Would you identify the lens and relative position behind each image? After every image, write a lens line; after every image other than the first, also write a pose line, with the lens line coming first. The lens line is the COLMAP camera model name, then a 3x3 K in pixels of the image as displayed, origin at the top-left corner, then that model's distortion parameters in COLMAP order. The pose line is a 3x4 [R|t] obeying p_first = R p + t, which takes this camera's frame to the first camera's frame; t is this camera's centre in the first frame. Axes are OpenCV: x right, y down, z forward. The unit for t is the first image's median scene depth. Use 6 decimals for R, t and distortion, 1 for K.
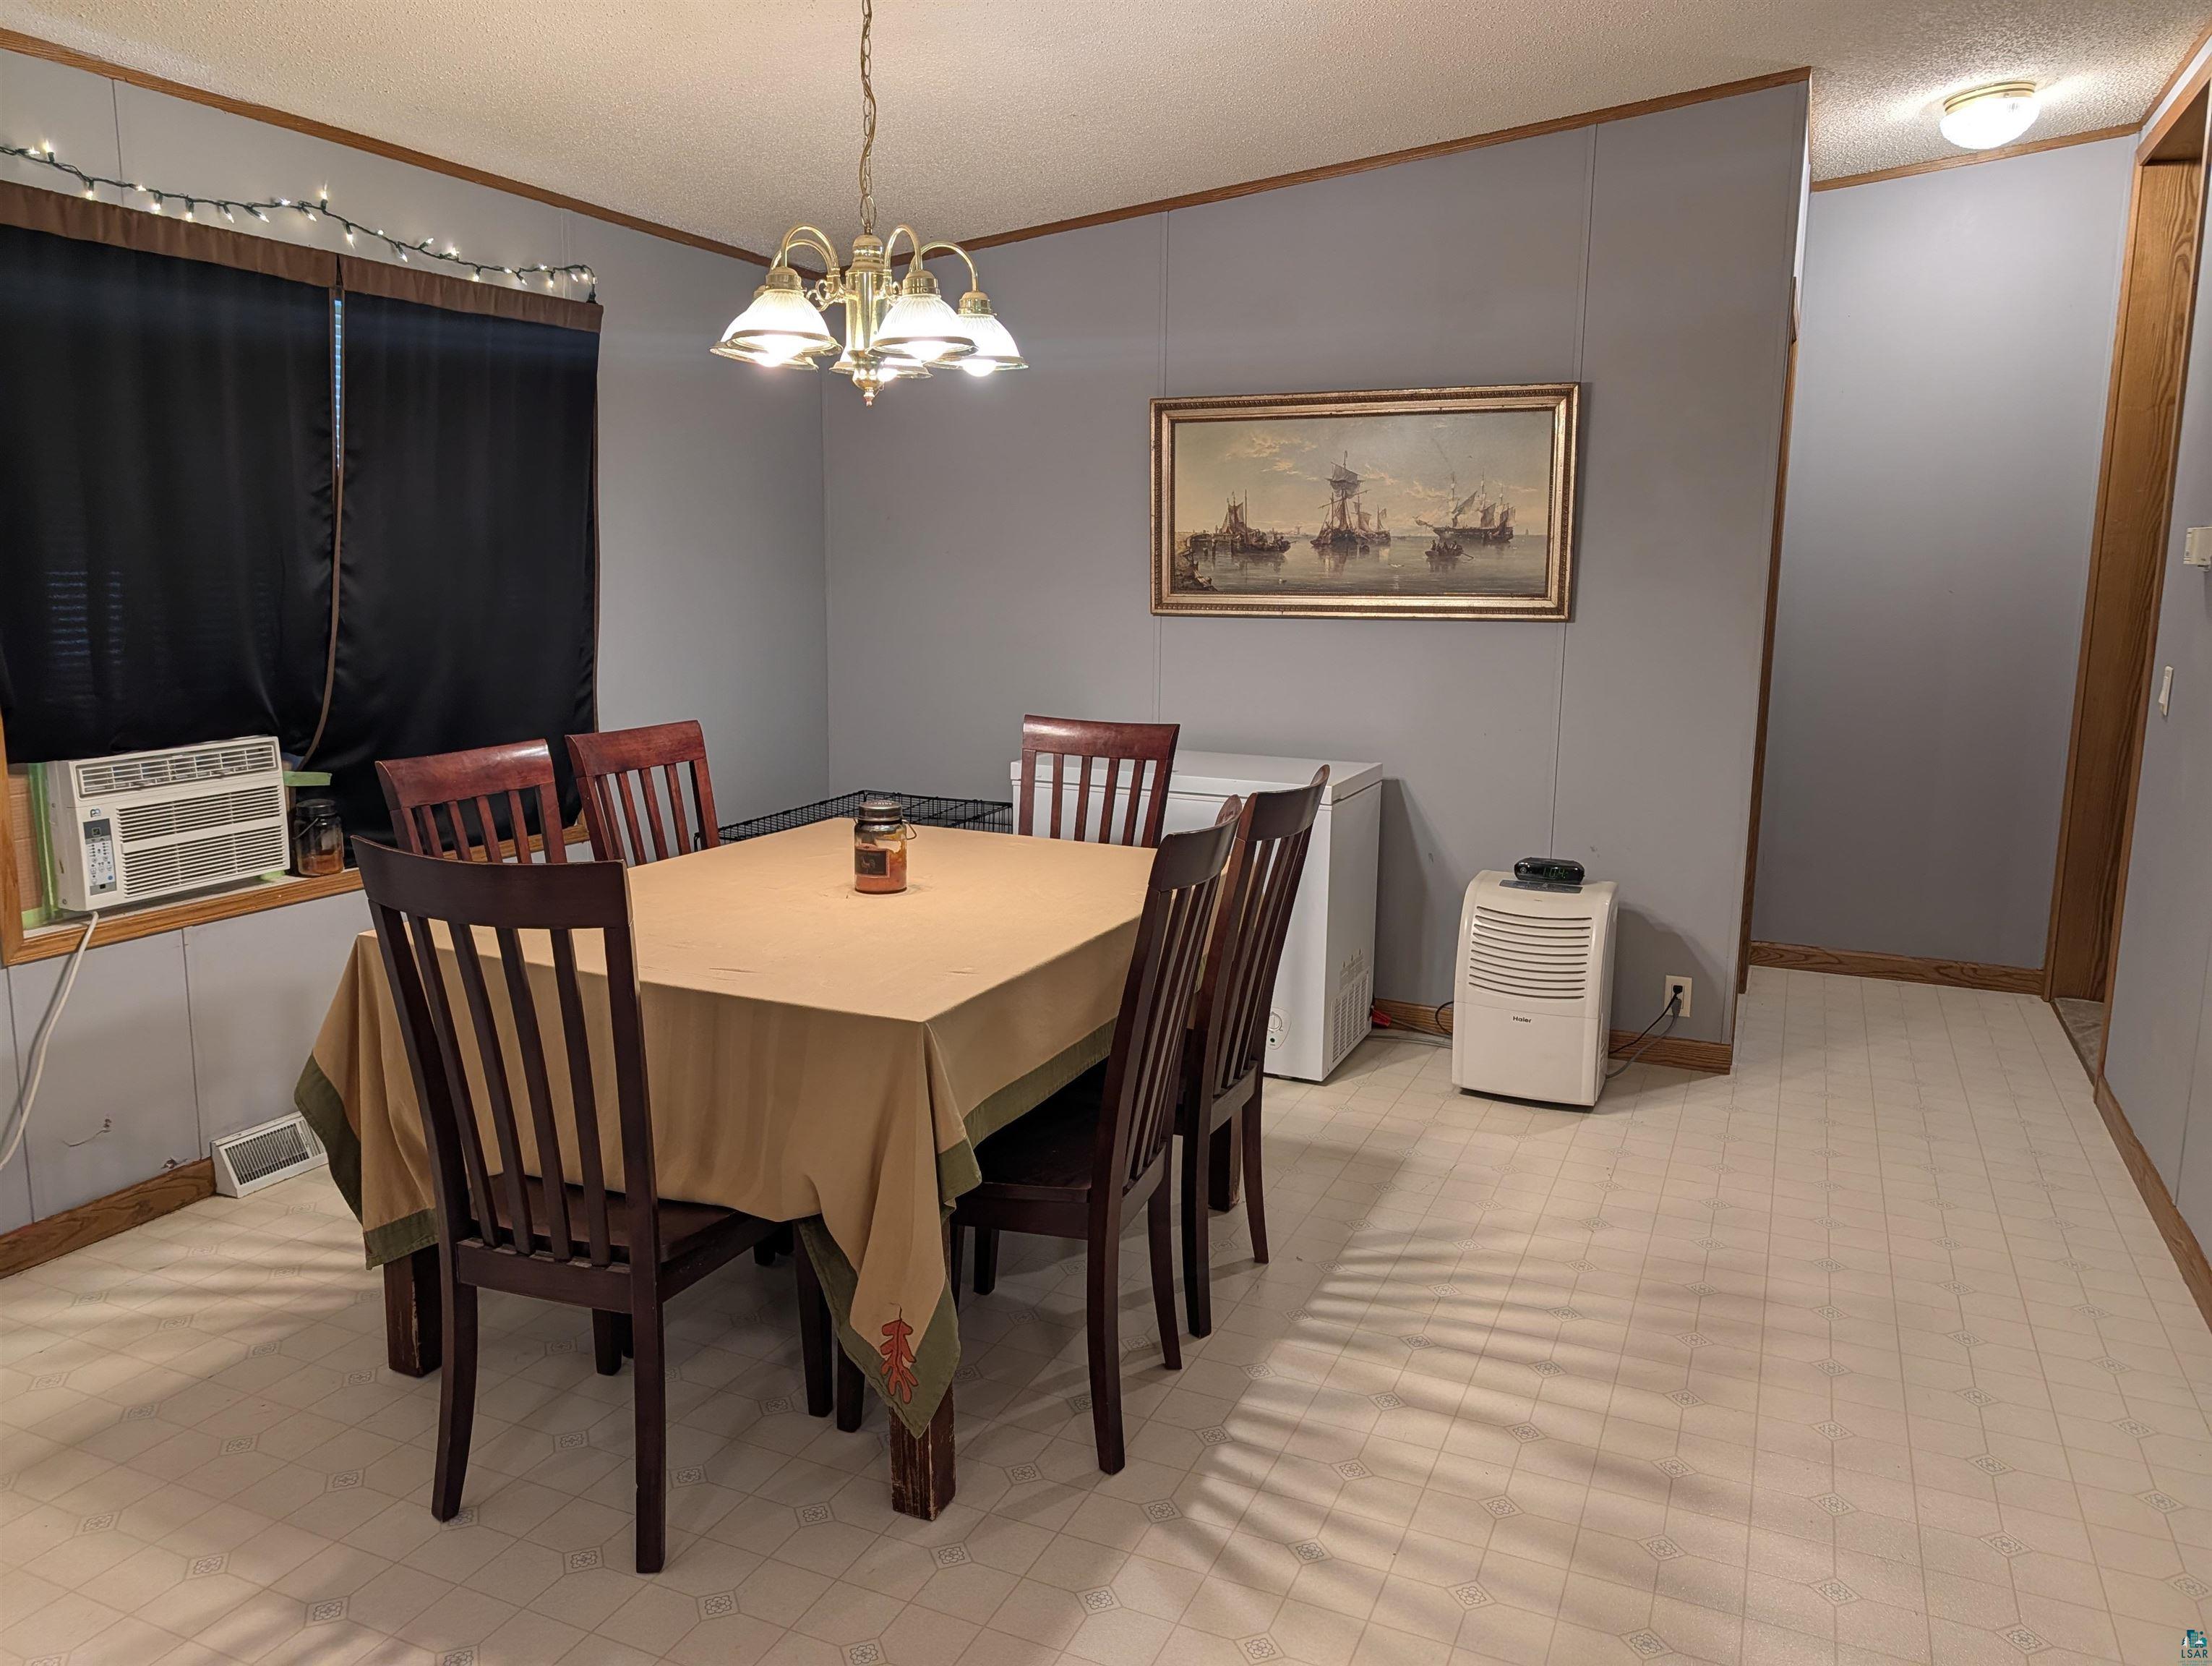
lens RADIAL K [[1623.4, 0, 1102.4], [0, 1623.4, 838.5], [0, 0, 1]] dist [-0.009348, -0.006230]
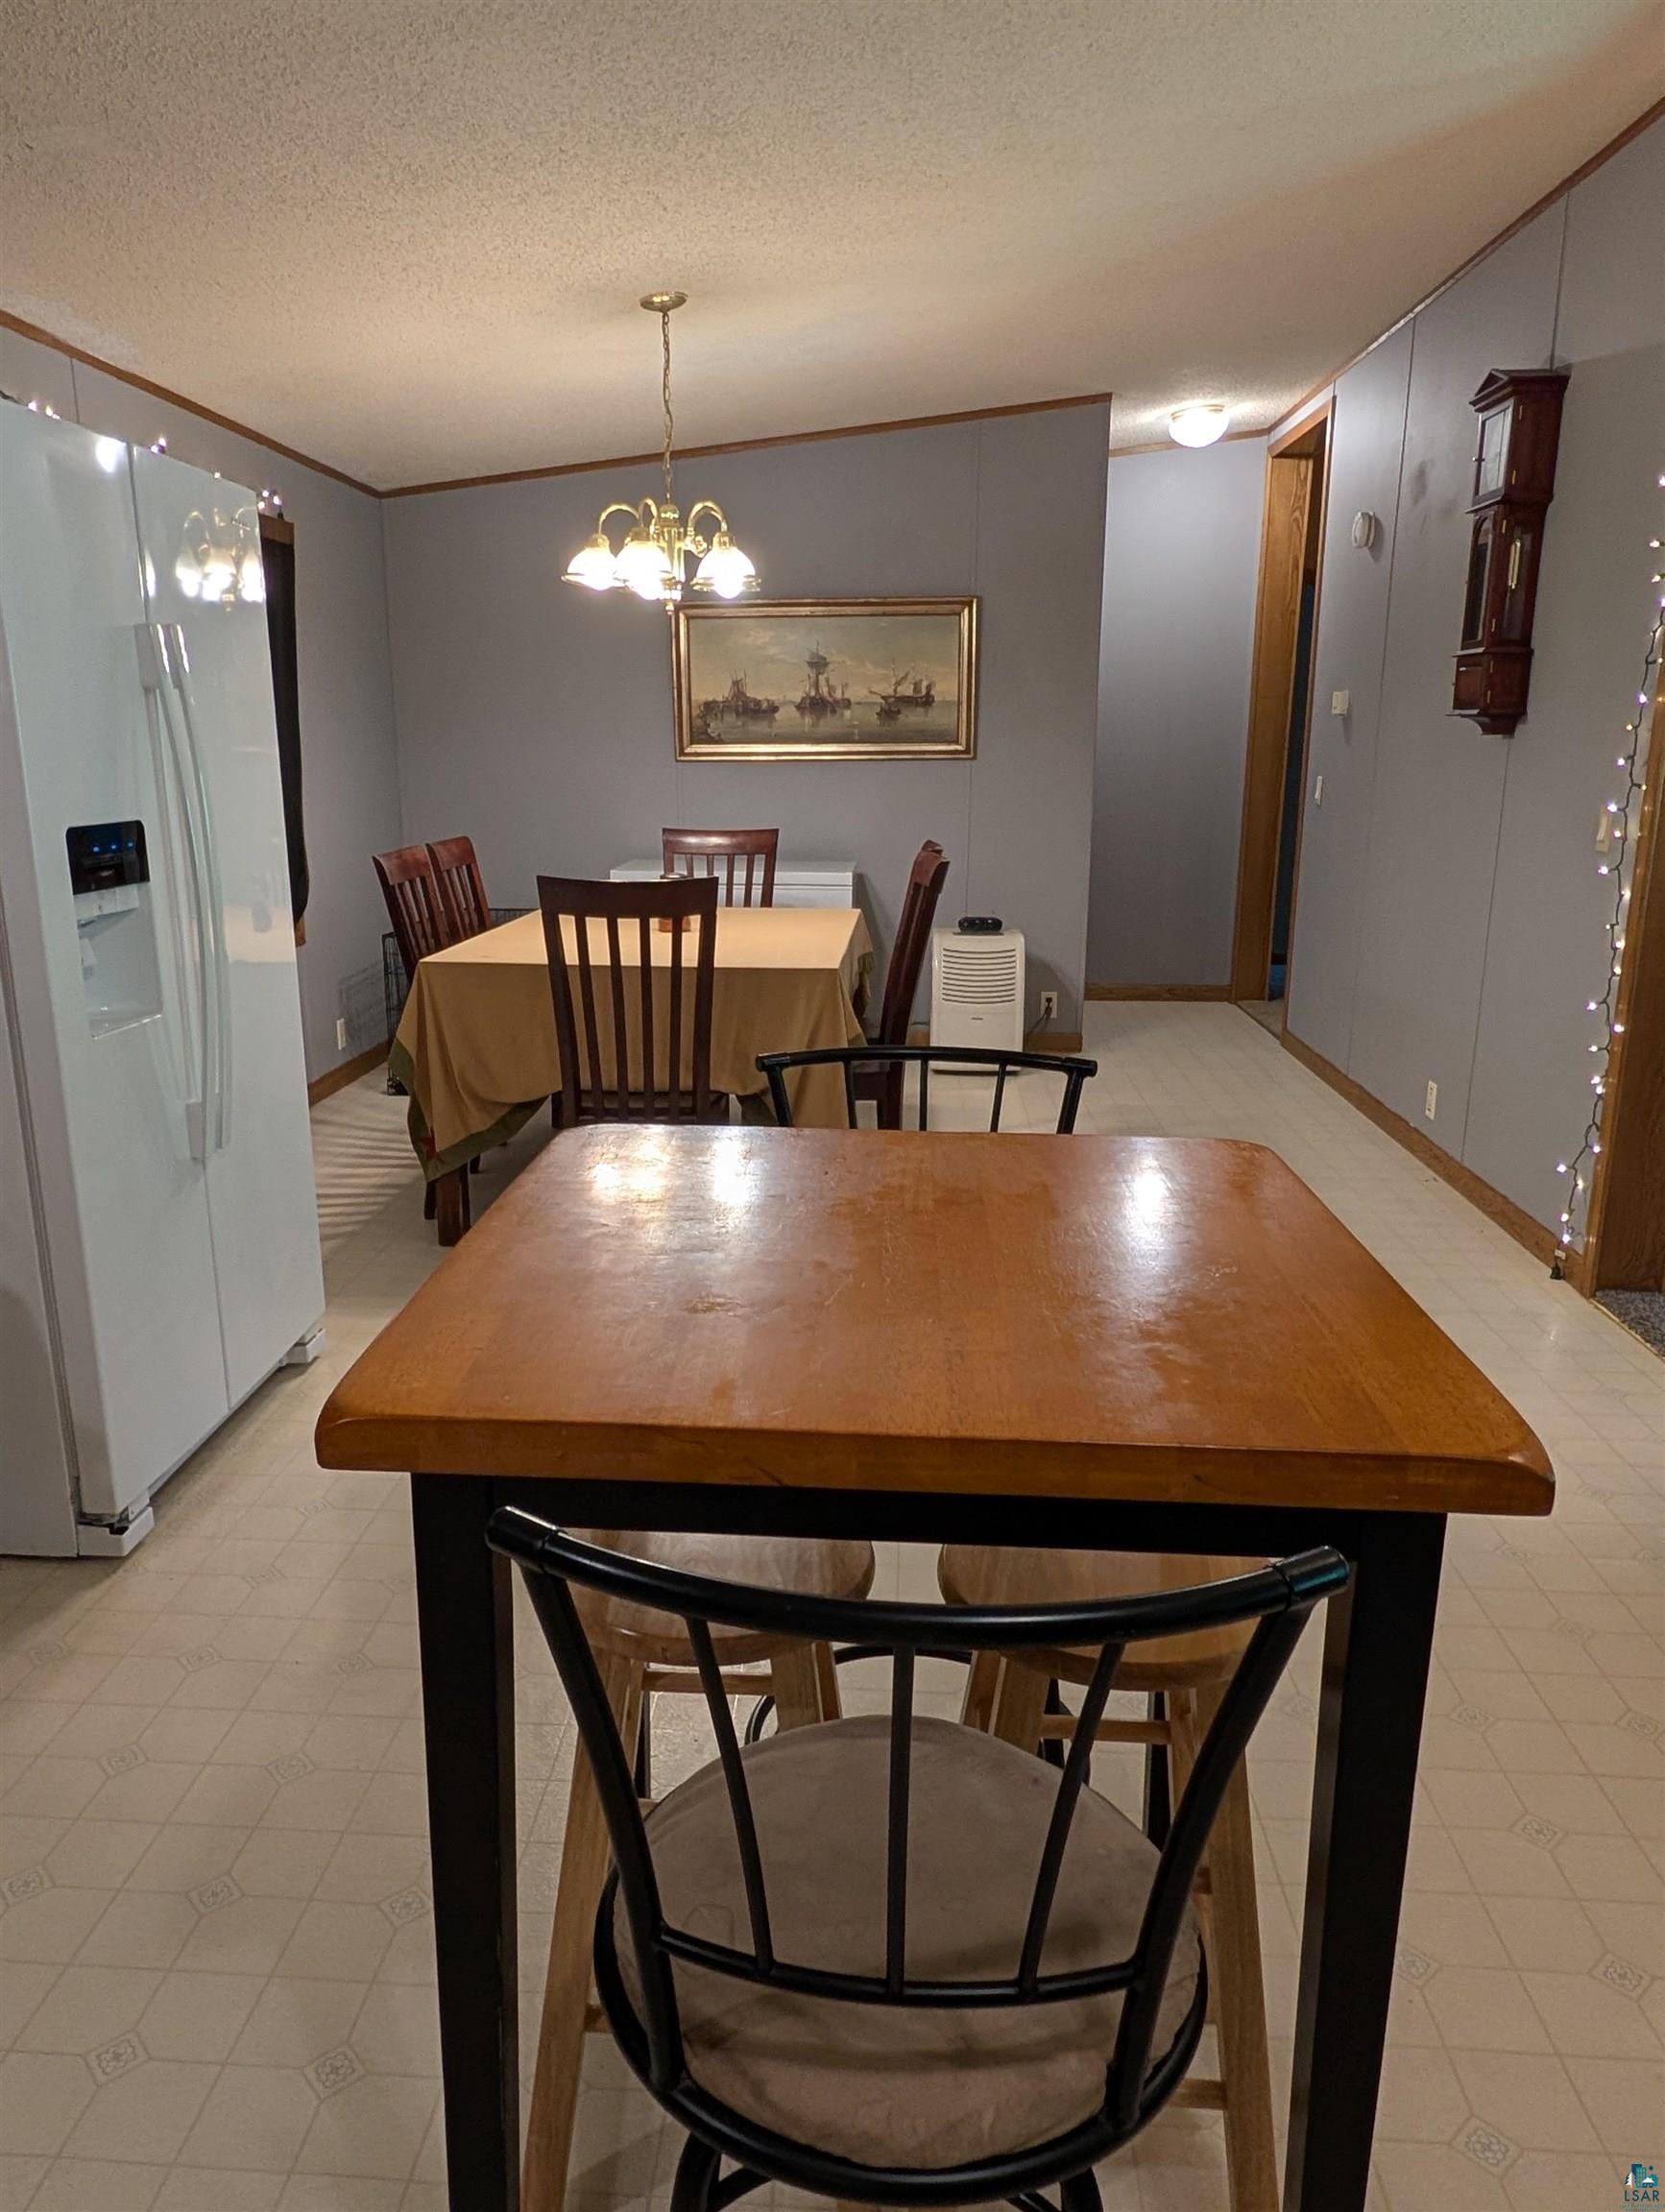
lens RADIAL K [[1526.0, 0, 827.4], [0, 1526.0, 1100.4], [0, 0, 1]] dist [0.001217, -0.000797]
pose [[0.933148, -0.095729, 0.346513, -0.355321], [0.071627, 0.994077, 0.081737, 0.055049], [-0.352285, -0.051453, 0.934477, -0.285796]]
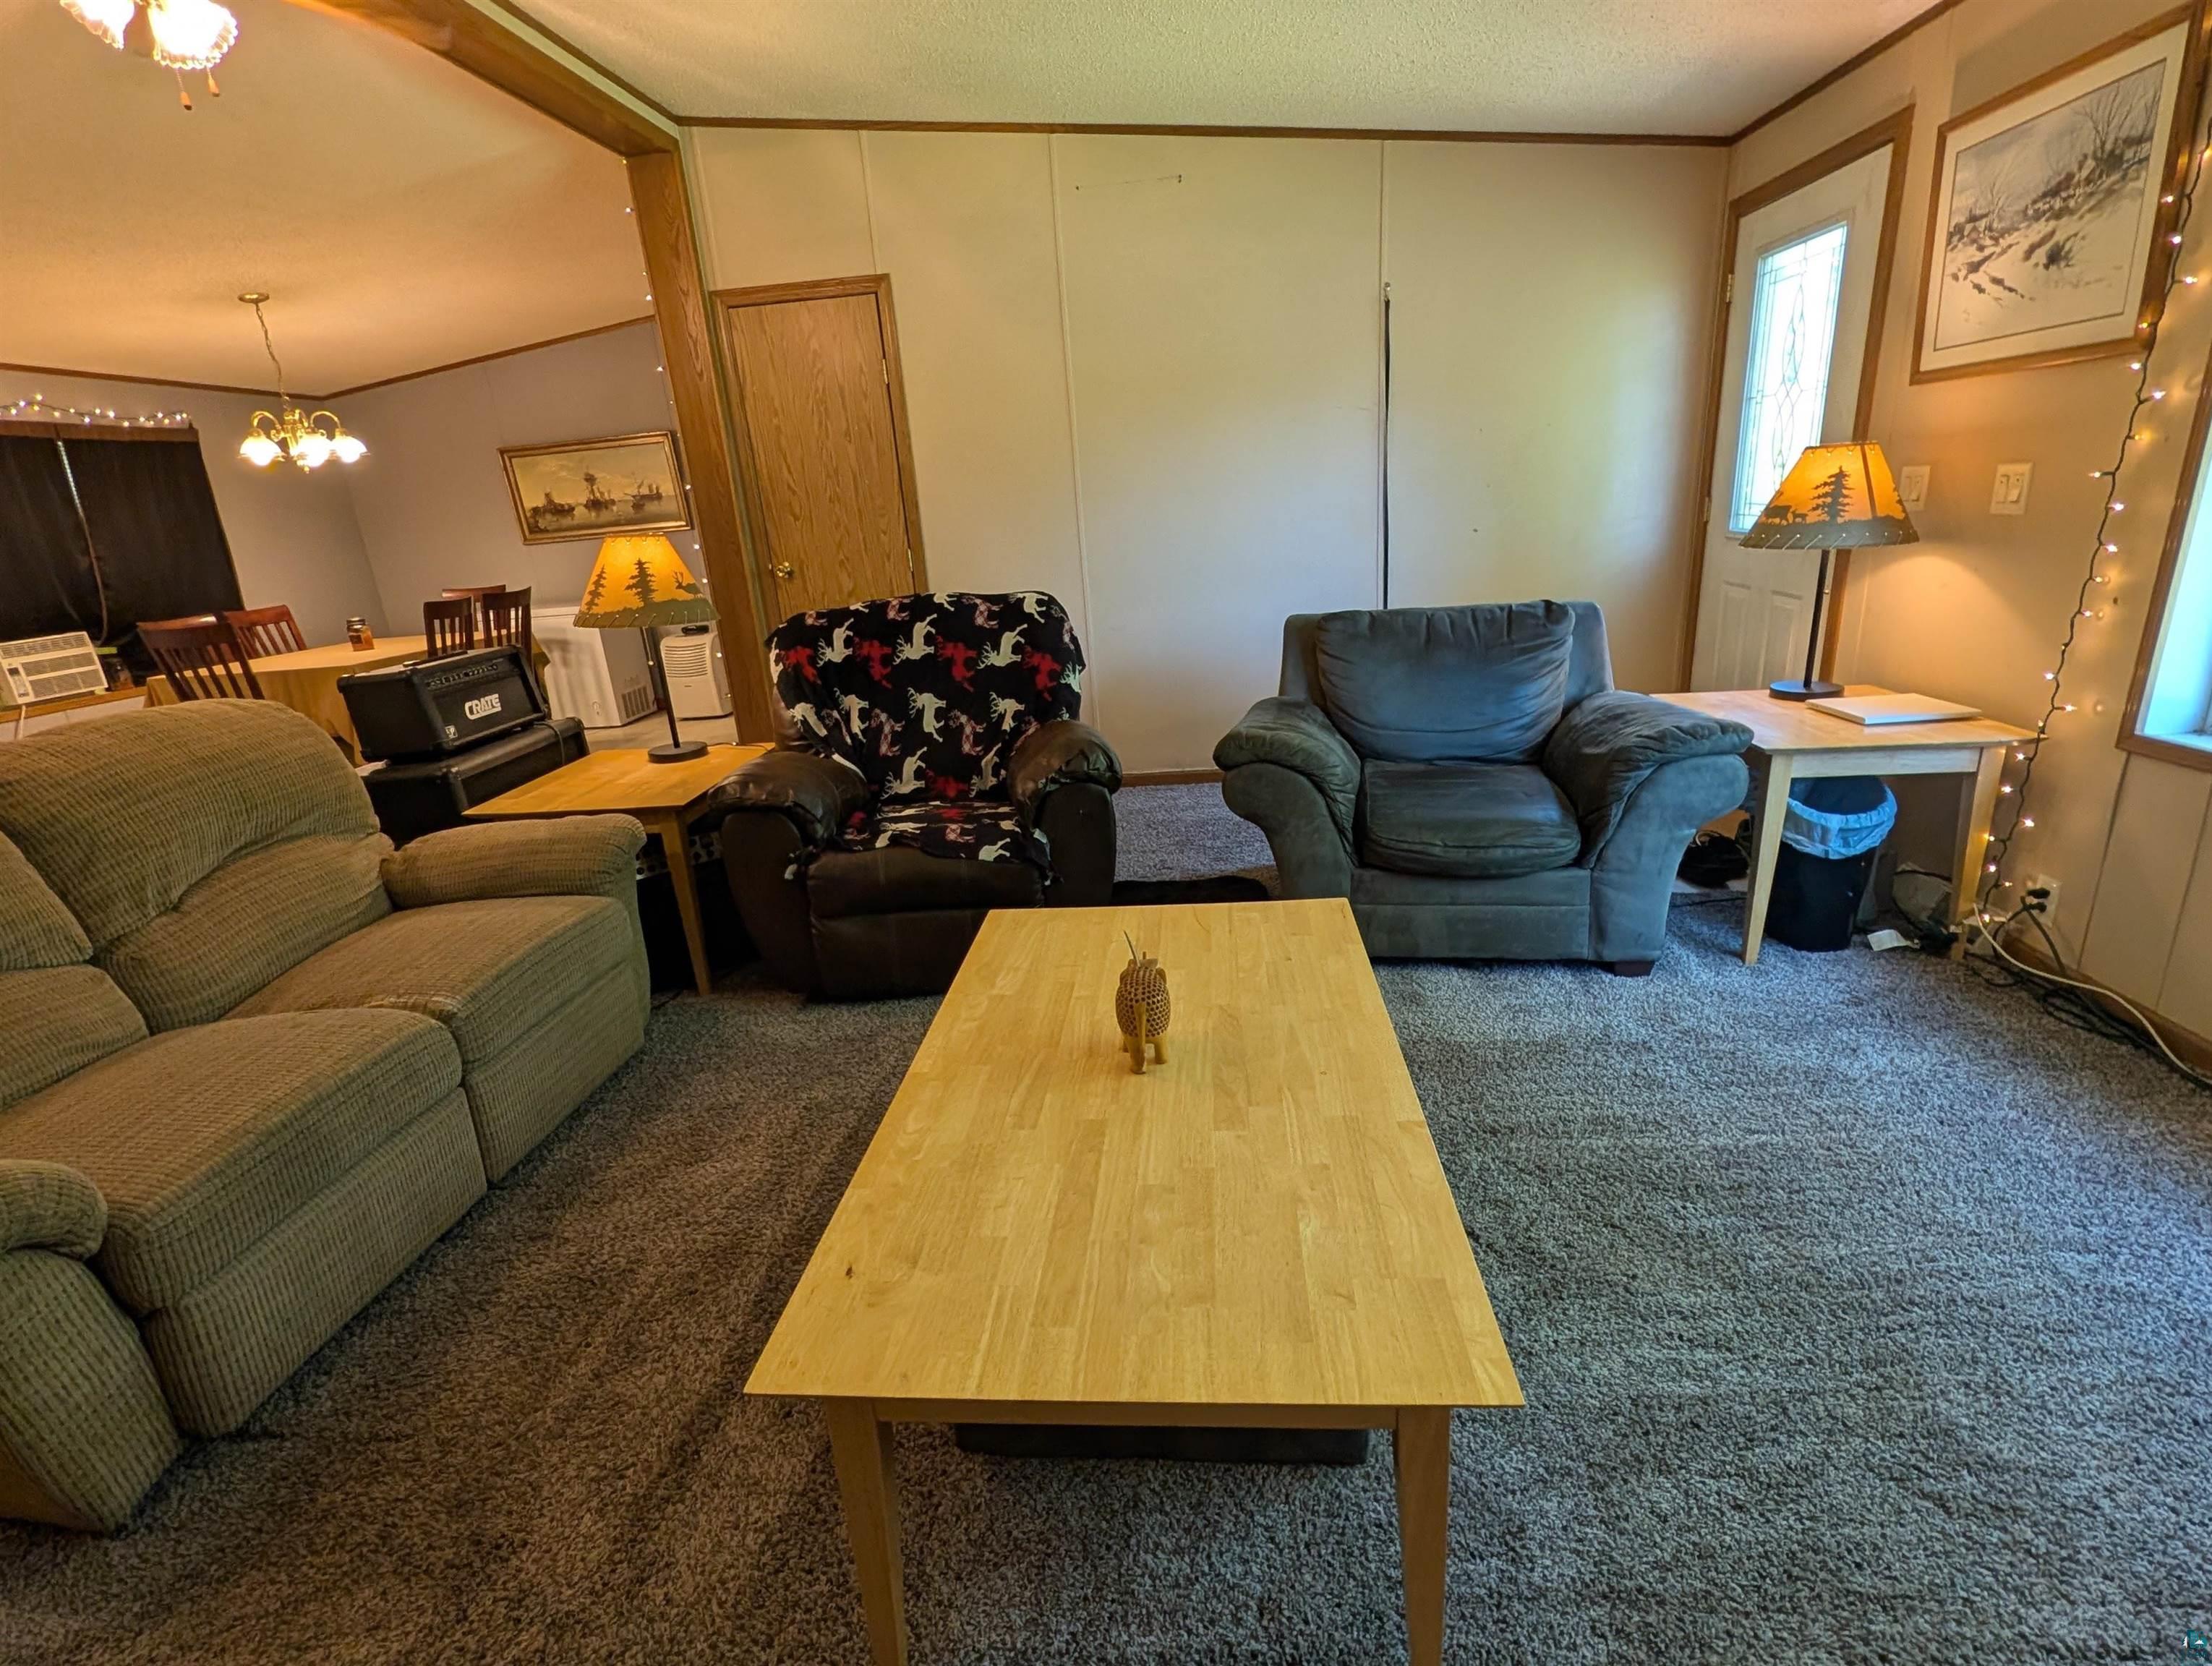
lens RADIAL K [[1061.2, 0, 1115.3], [0, 1061.2, 863.7], [0, 0, 1]] dist [-0.001791, -0.001967]
pose [[0.939183, -0.190170, 0.285954, 0.331180], [0.143154, 0.973679, 0.177359, 0.169679], [-0.312156, -0.125637, 0.941687, -0.801380]]
